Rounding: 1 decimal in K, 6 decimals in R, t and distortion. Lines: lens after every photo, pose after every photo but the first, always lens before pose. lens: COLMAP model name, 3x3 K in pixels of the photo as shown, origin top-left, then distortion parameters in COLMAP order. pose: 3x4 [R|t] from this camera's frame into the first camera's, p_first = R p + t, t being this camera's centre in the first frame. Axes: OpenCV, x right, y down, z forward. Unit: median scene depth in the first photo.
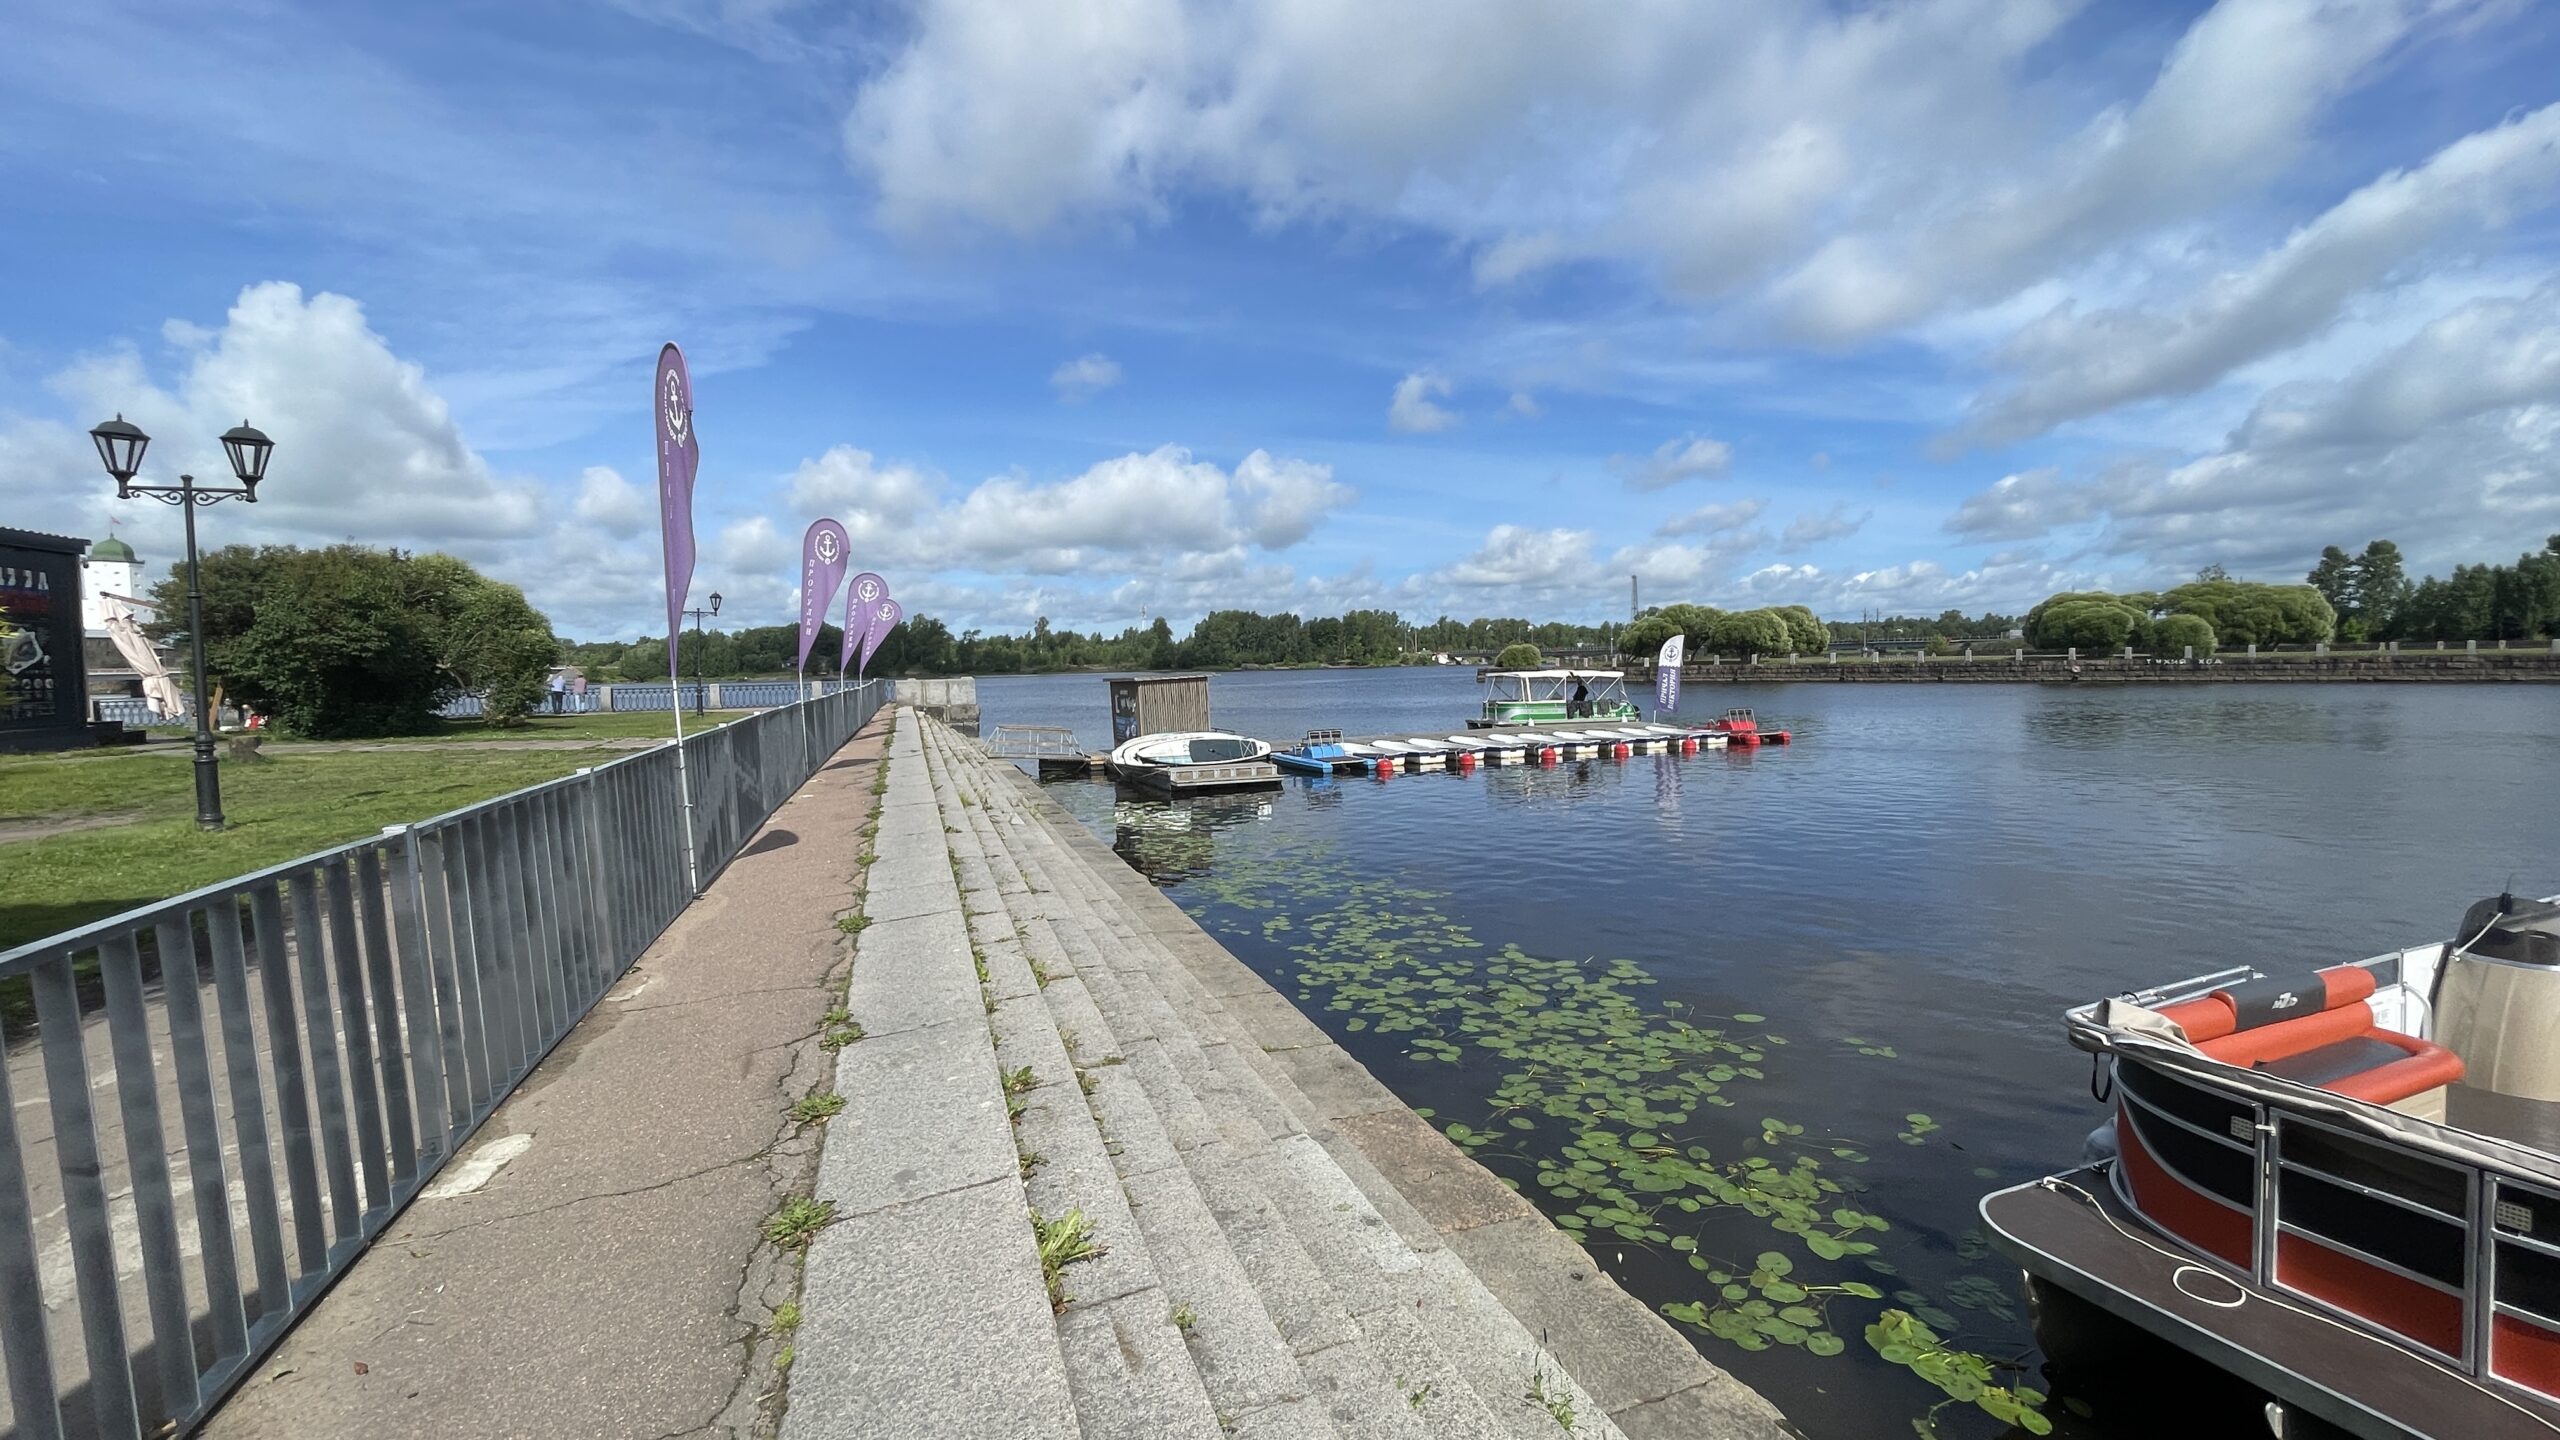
lens RADIAL K [[1023.1, 0, 1292.5], [0, 1023.1, 716.3], [0, 0, 1]] dist [-0.001193, -0.000854]
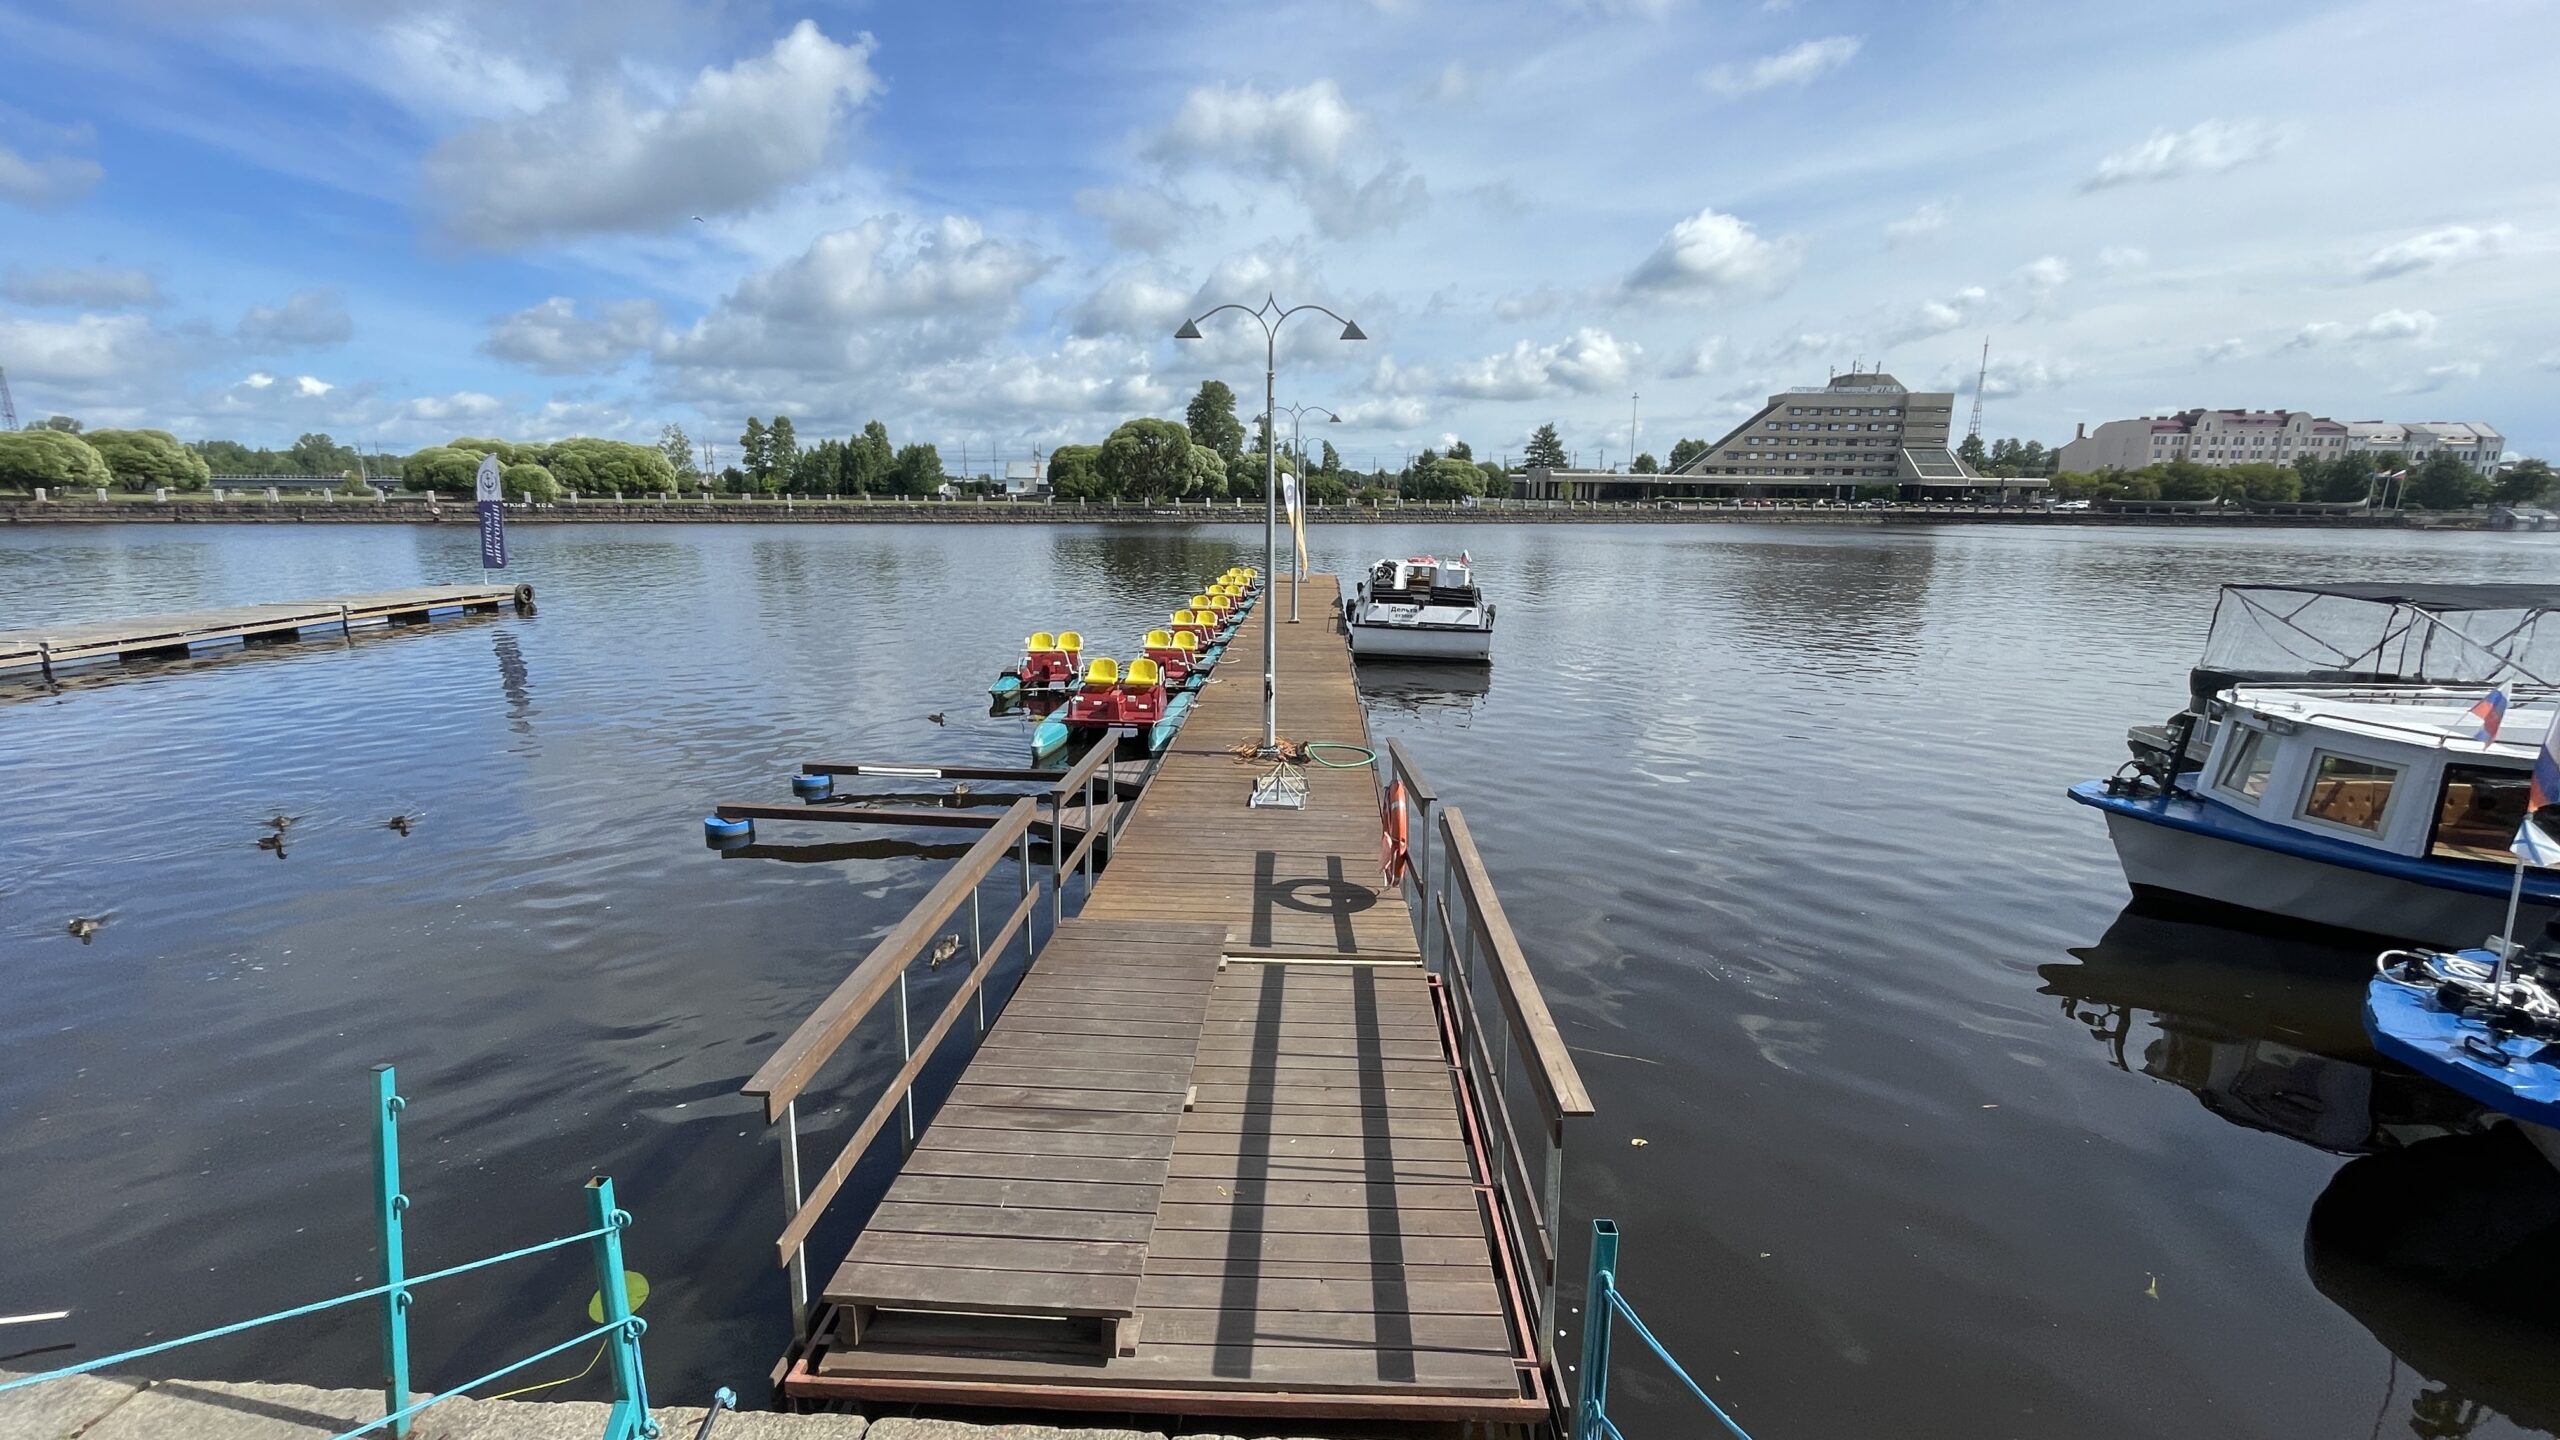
lens RADIAL K [[1023.1, 0, 1261.7], [0, 1023.1, 712.0], [0, 0, 1]] dist [-0.001193, -0.000854]
pose [[0.397091, -0.165009, 0.902824, 0.071442], [0.030590, 0.985538, 0.166671, 0.007133], [-0.917269, -0.038566, 0.396396, -0.170176]]
